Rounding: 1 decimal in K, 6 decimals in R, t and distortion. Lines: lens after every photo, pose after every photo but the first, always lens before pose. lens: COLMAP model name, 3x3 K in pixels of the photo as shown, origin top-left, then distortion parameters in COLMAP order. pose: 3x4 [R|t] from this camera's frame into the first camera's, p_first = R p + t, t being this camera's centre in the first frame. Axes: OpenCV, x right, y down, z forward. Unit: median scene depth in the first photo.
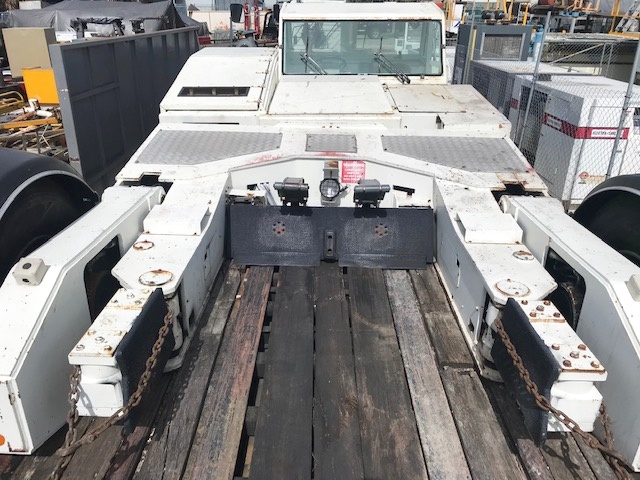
lens RADIAL K [[535.5, 0, 320.0], [0, 535.5, 240.0], [0, 0, 1]] dist [0.004836, 0.007824]
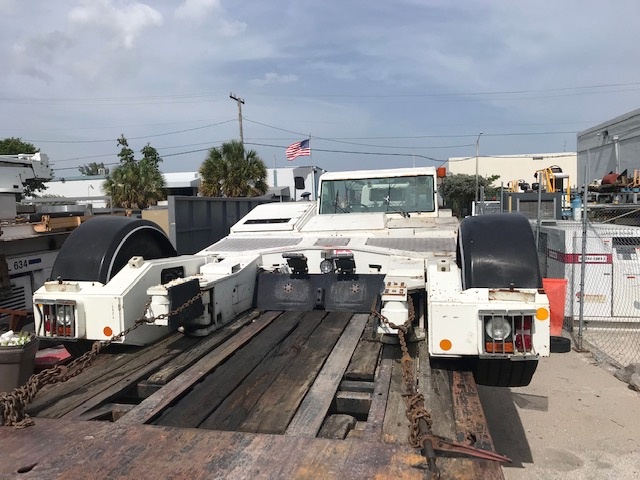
lens RADIAL K [[531.8, 0, 320.0], [0, 531.8, 240.0], [0, 0, 1]] dist [0.032548, -0.004504]
pose [[0.983385, -0.021604, -0.180244, 0.269124], [-0.040358, 0.942028, -0.333098, 0.328250], [0.176991, 0.334838, 0.925504, -0.410422]]
